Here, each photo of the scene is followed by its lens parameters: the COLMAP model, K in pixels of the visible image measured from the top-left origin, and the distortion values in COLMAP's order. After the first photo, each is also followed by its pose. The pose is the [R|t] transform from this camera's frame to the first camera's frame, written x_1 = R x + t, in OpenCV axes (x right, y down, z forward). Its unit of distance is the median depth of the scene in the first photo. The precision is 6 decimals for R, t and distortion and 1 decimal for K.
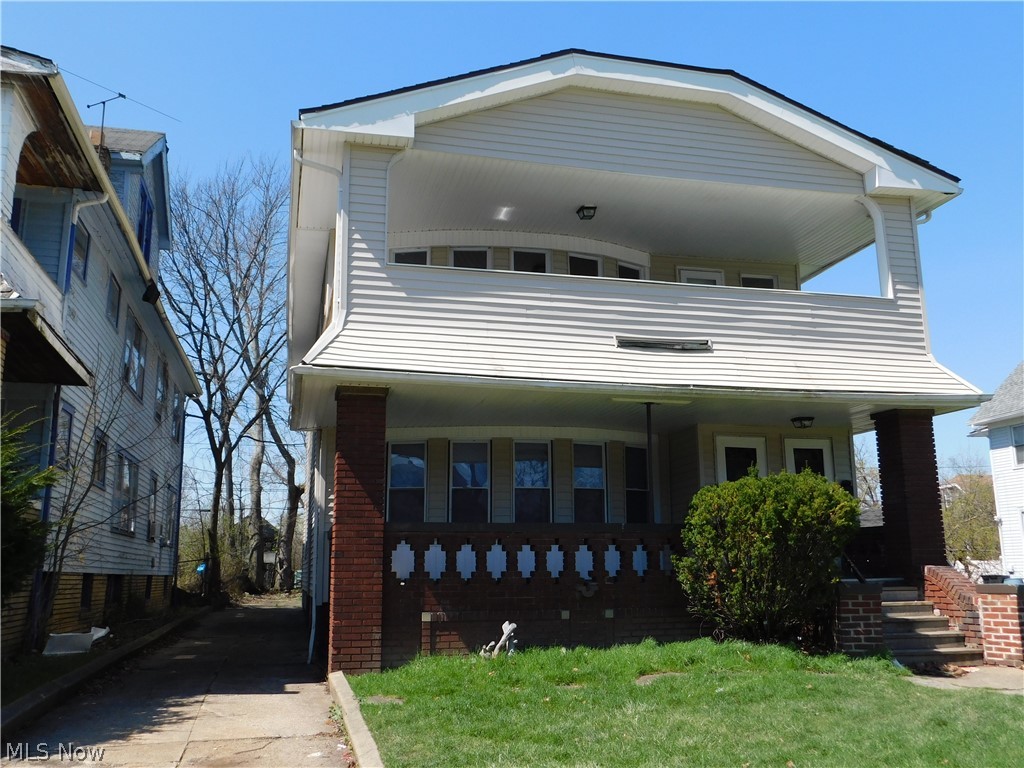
lens RADIAL K [[900.6, 0, 514.5], [0, 900.6, 381.3], [0, 0, 1]] dist [-0.007615, 0.003924]
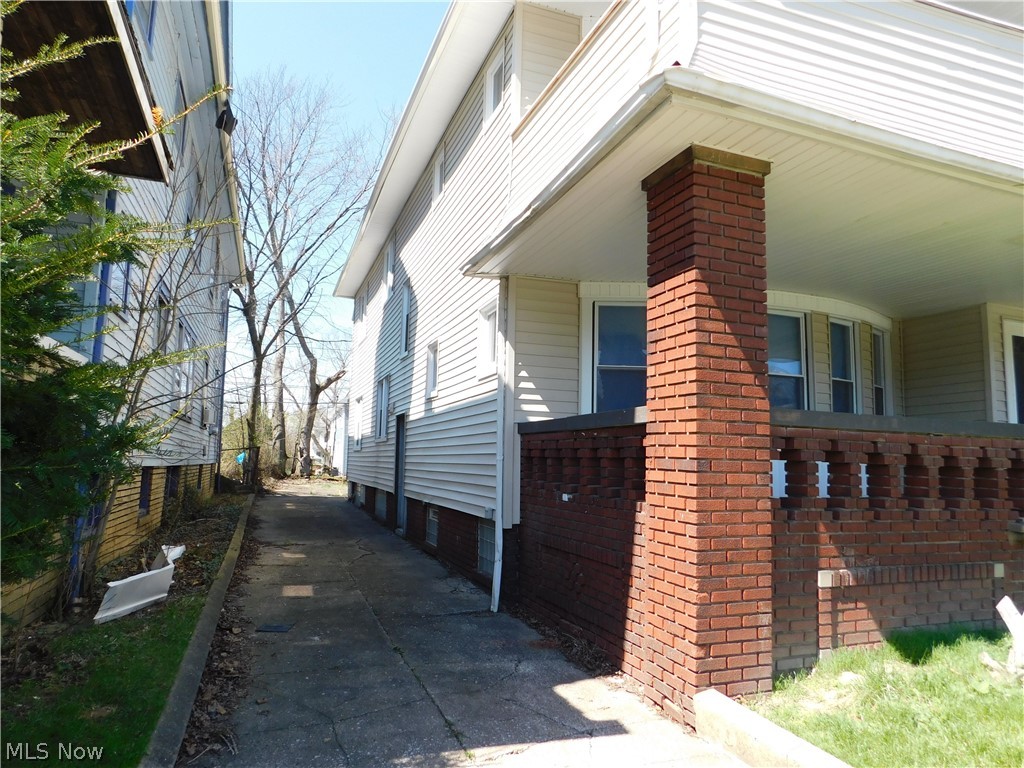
lens RADIAL K [[675.1, 0, 511.9], [0, 675.1, 385.8], [0, 0, 1]] dist [-0.055461, 0.045485]
pose [[0.993967, 0.043129, 0.100844, -0.276125], [-0.052584, 0.994270, 0.093070, 0.093623], [-0.096252, -0.097811, 0.990540, 0.507699]]
